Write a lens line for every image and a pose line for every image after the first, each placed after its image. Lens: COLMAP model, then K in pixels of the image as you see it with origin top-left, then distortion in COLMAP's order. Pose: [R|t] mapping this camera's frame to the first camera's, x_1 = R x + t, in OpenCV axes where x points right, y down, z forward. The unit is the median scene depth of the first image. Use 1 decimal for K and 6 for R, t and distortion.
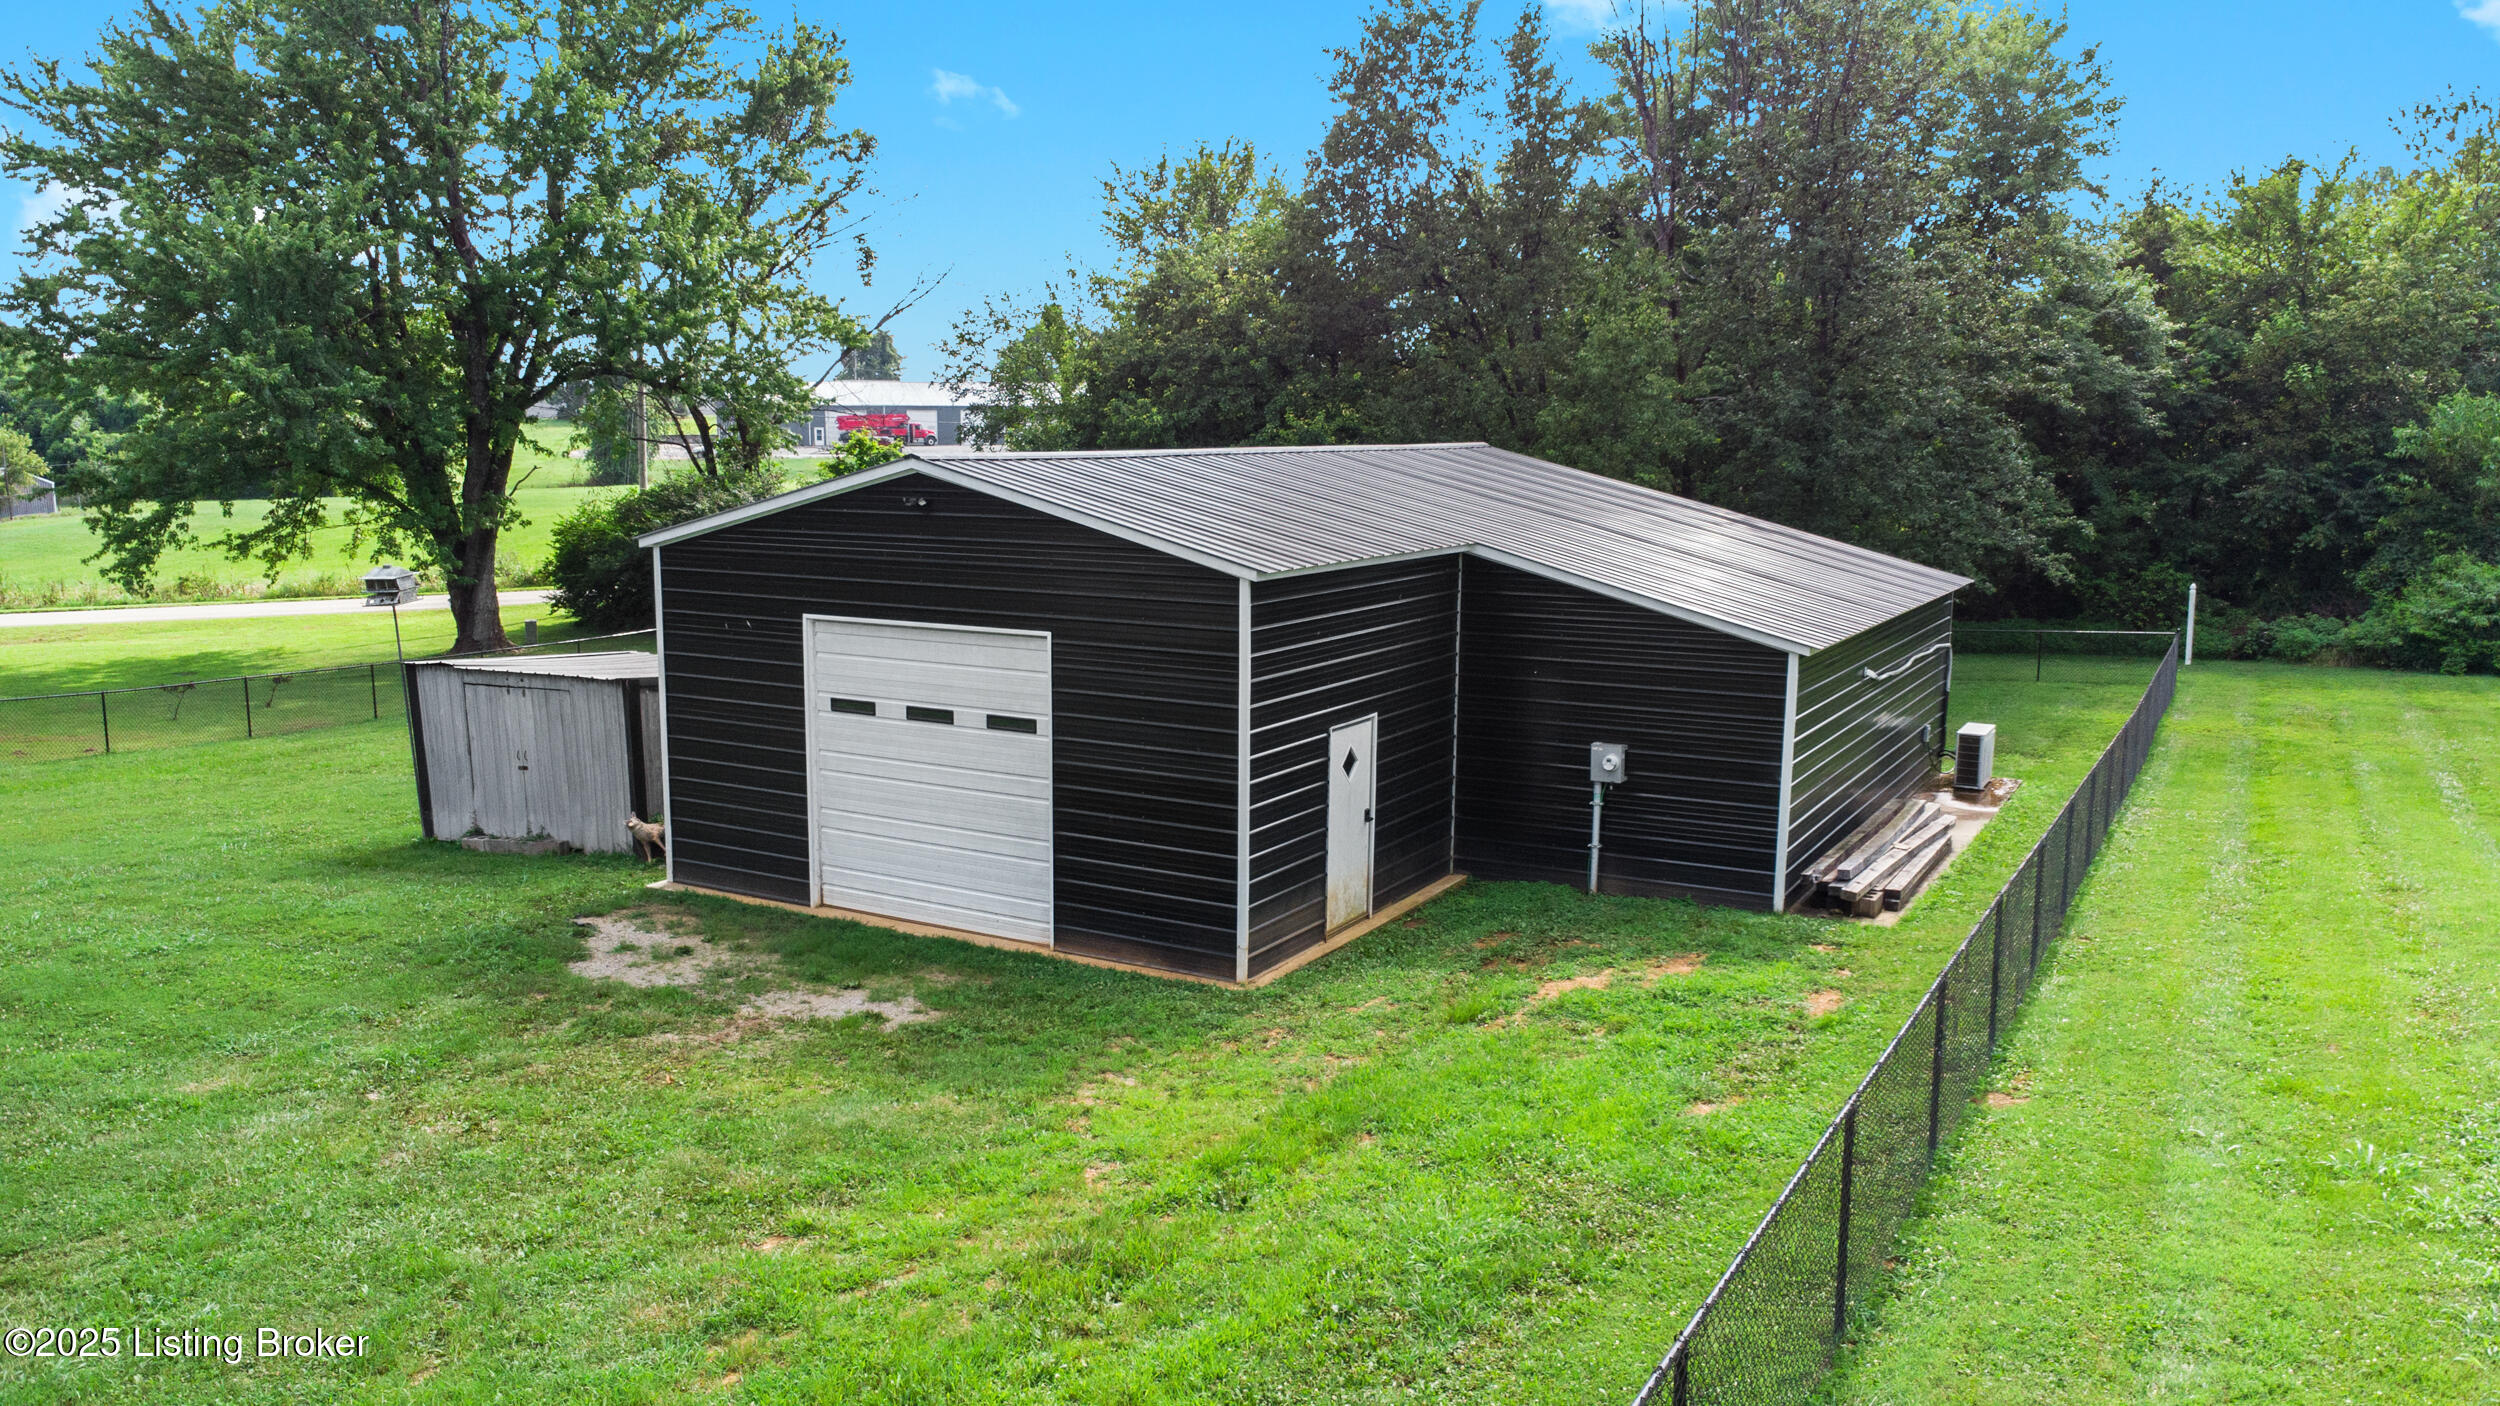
lens RADIAL K [[1795.5, 0, 1250.0], [0, 1795.5, 703.0], [0, 0, 1]] dist [0.058116, -0.086437]
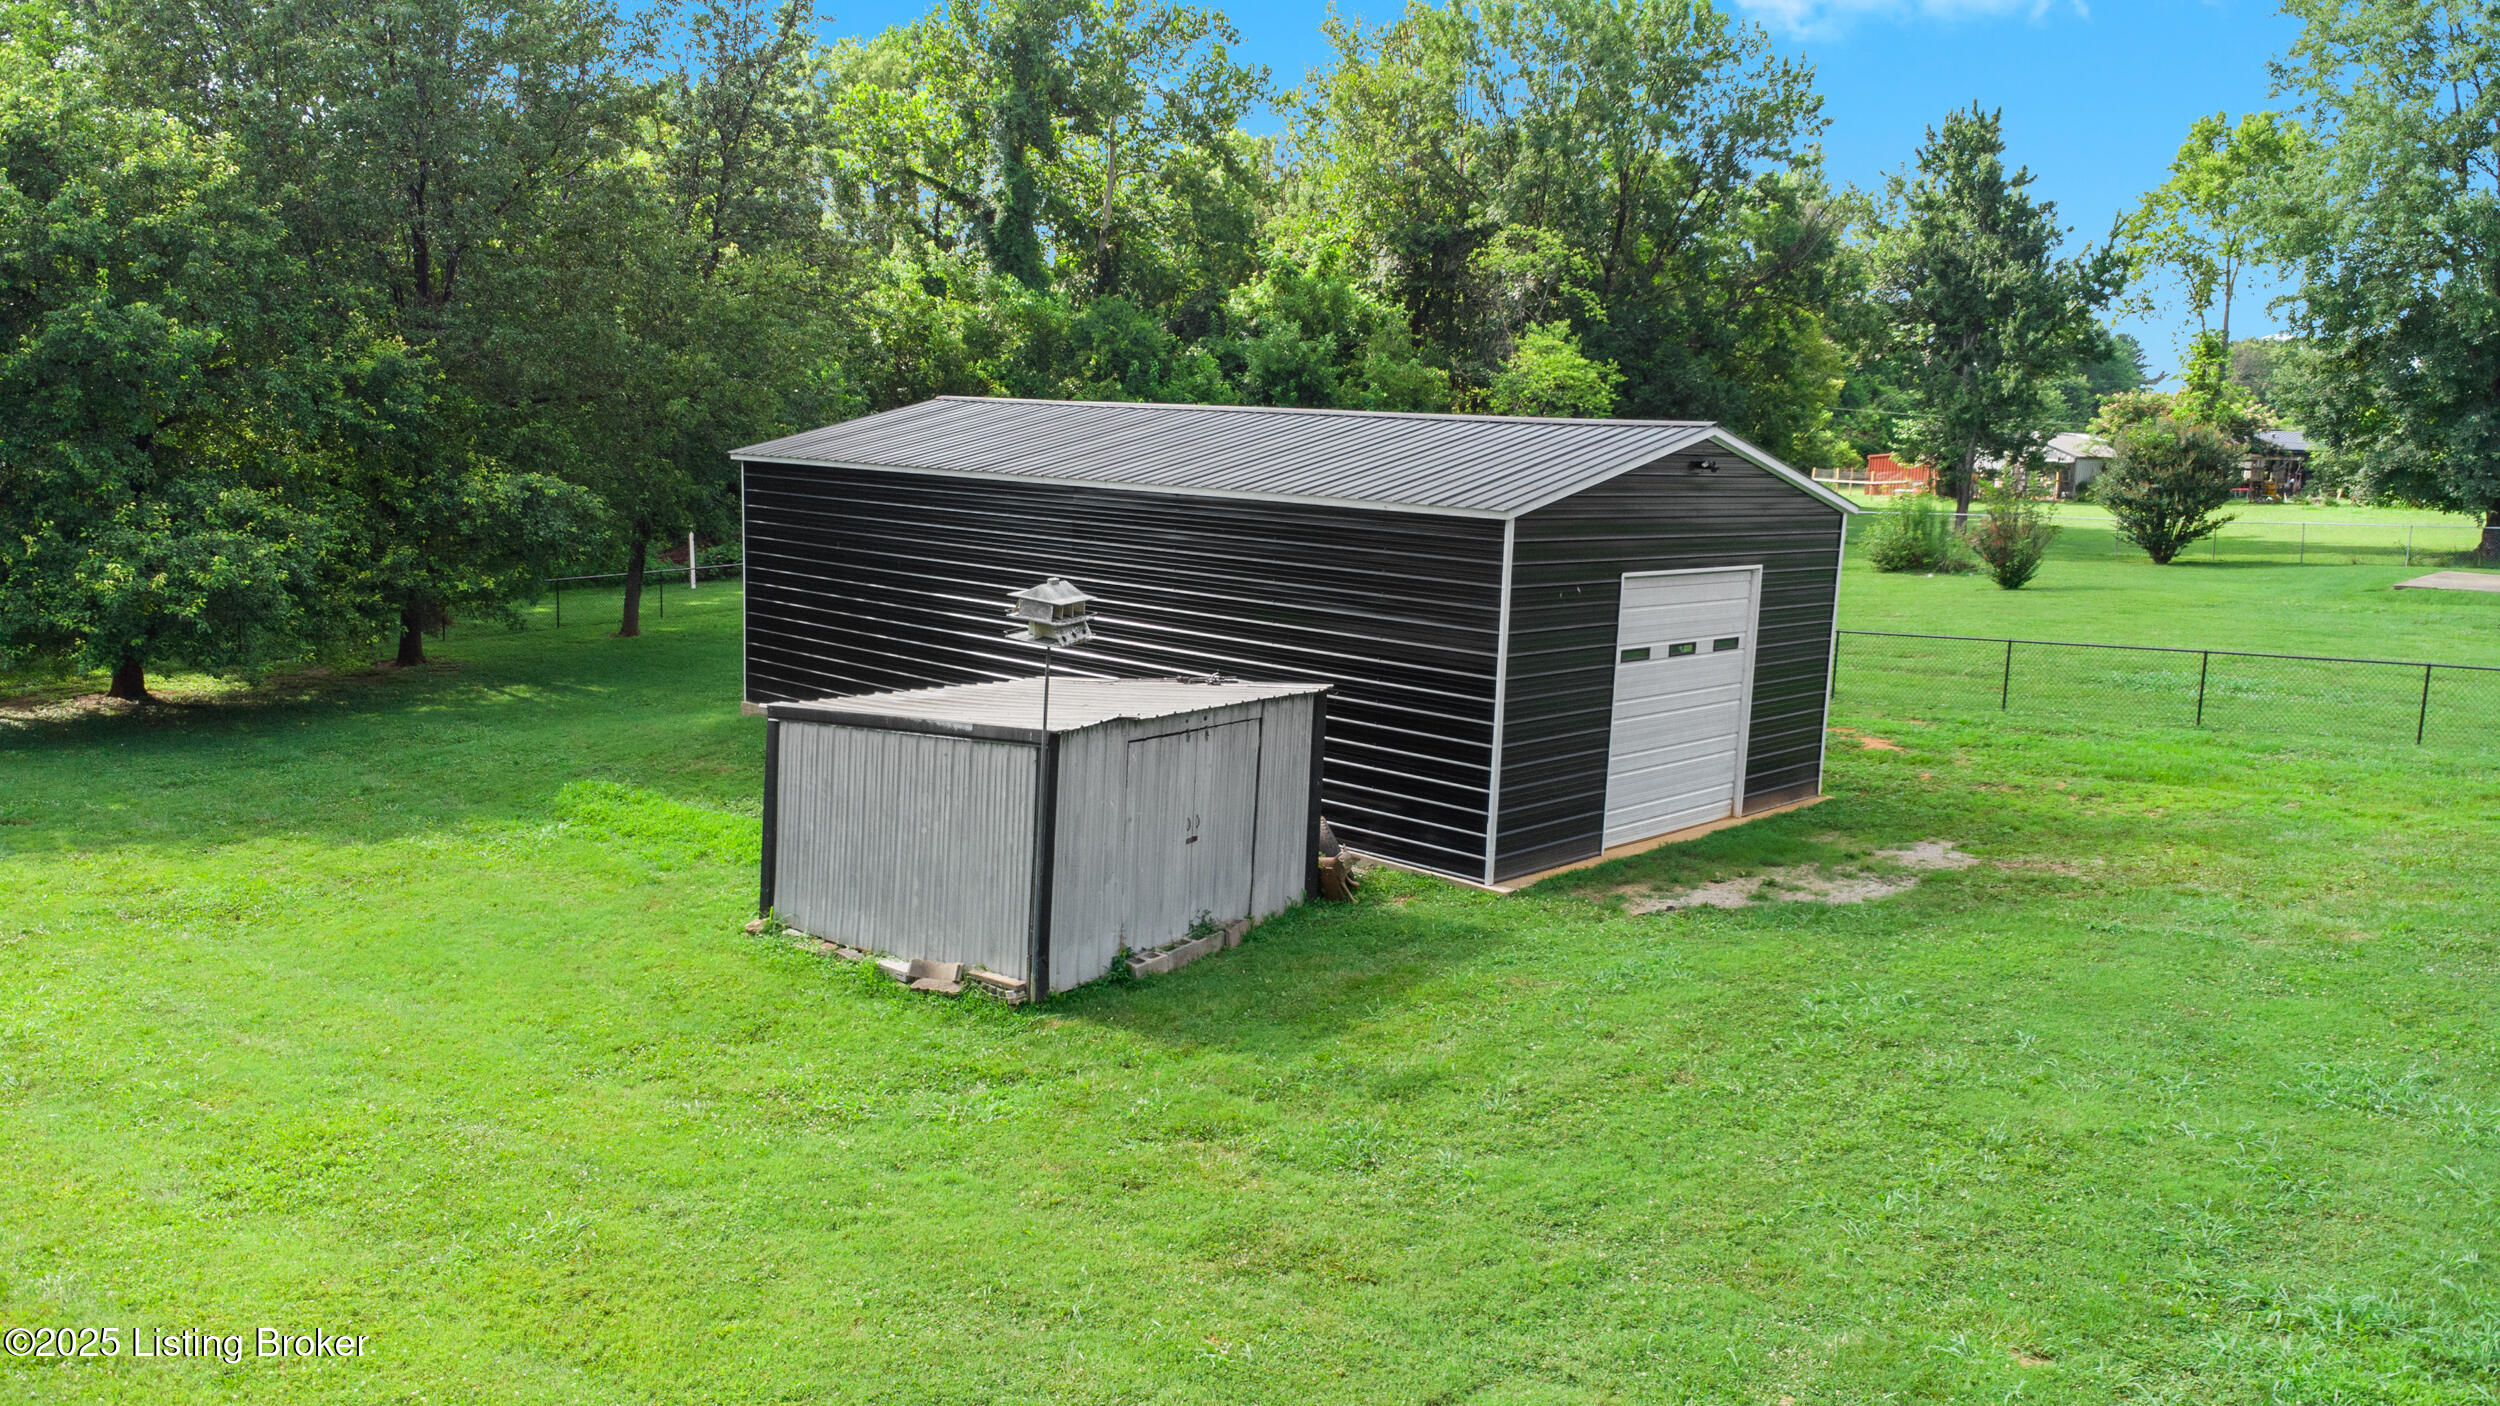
lens RADIAL K [[1795.5, 0, 1250.0], [0, 1795.5, 703.0], [0, 0, 1]] dist [0.058116, -0.086437]
pose [[0.216353, -0.149889, 0.964741, -1.325784], [0.102964, 0.986137, 0.130122, -0.134850], [-0.970871, 0.071182, 0.228787, 0.984987]]
